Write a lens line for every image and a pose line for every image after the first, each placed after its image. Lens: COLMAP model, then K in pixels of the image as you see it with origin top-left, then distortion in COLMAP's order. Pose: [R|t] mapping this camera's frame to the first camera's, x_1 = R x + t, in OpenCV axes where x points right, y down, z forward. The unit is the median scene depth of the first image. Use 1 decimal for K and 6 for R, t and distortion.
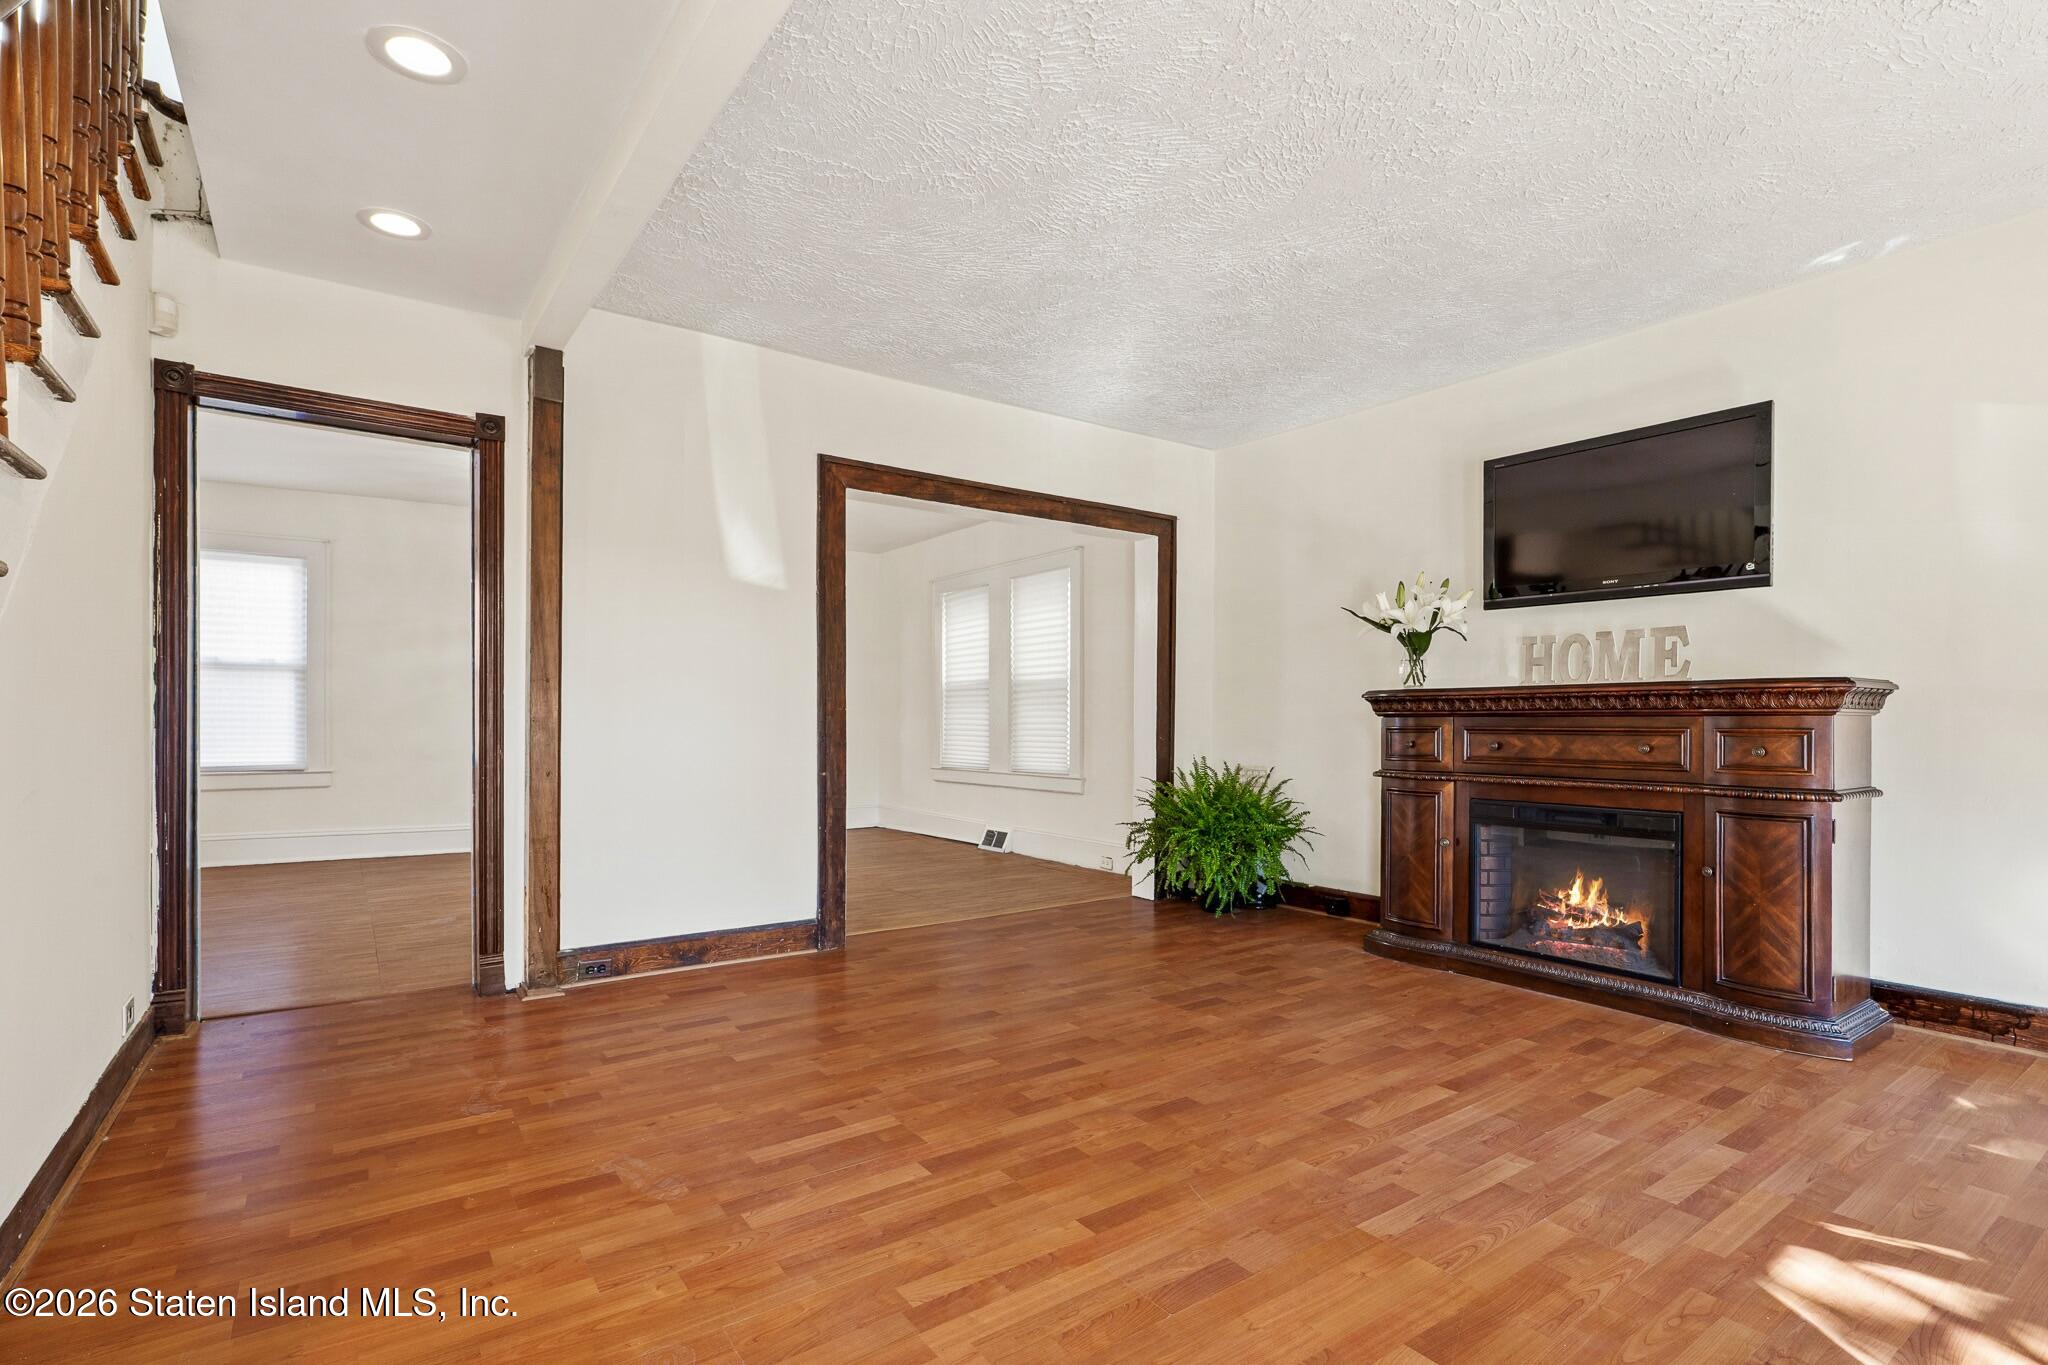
lens RADIAL K [[951.8, 0, 1043.4], [0, 951.8, 724.3], [0, 0, 1]] dist [-0.002792, -0.000236]
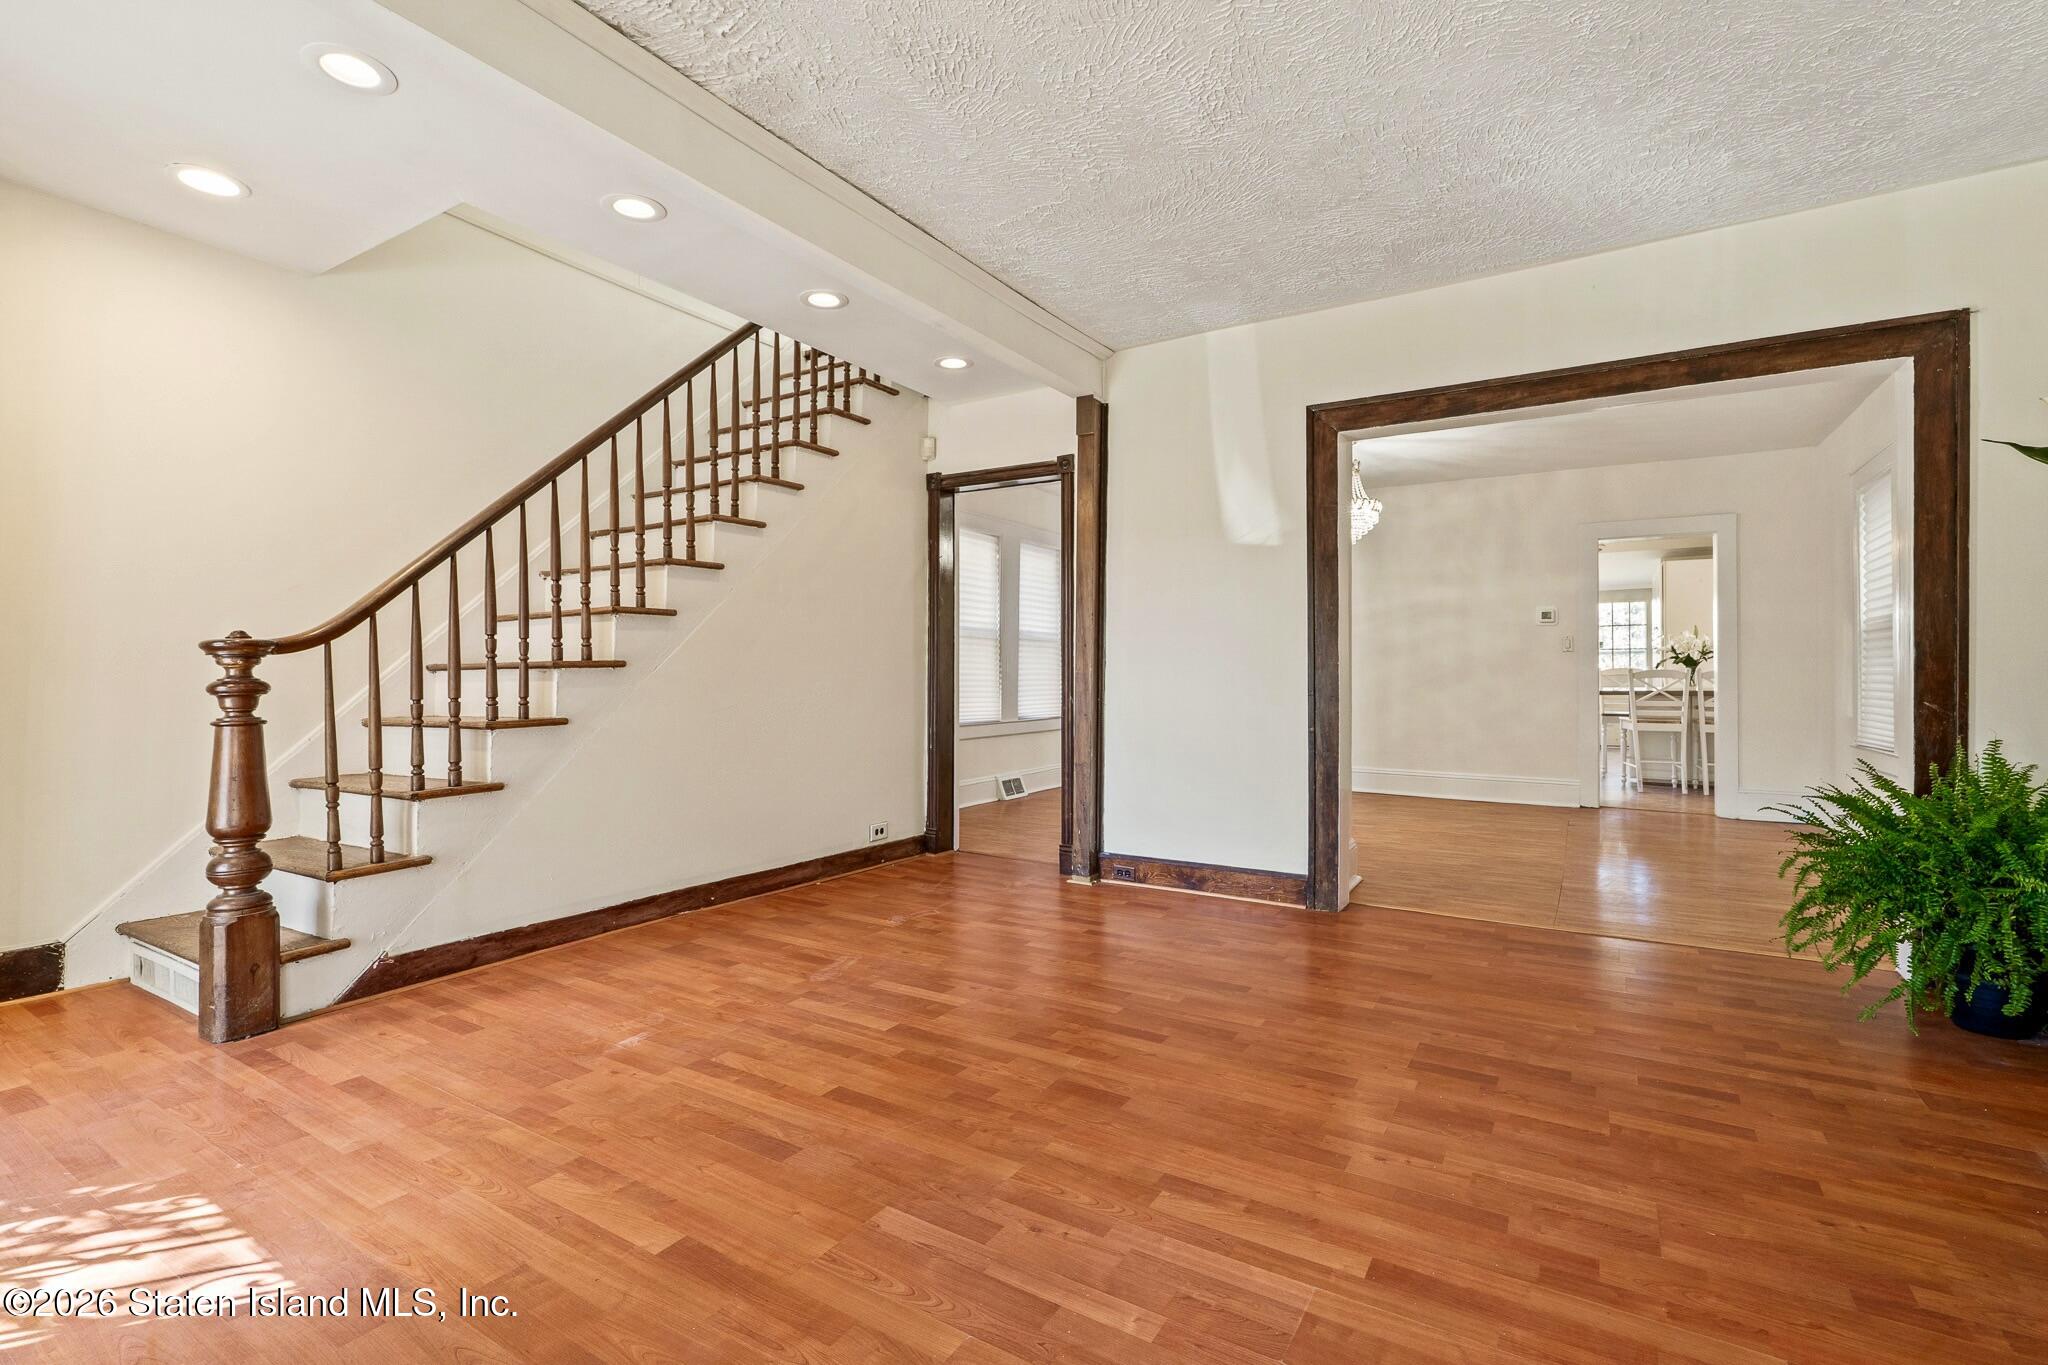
lens RADIAL K [[951.8, 0, 1006.3], [0, 951.8, 672.9], [0, 0, 1]] dist [-0.002792, -0.000236]
pose [[0.365526, -0.005849, -0.930783, 0.921120], [-0.003082, 0.999967, -0.007494, 0.002950], [0.930796, 0.005608, 0.365496, 0.558289]]
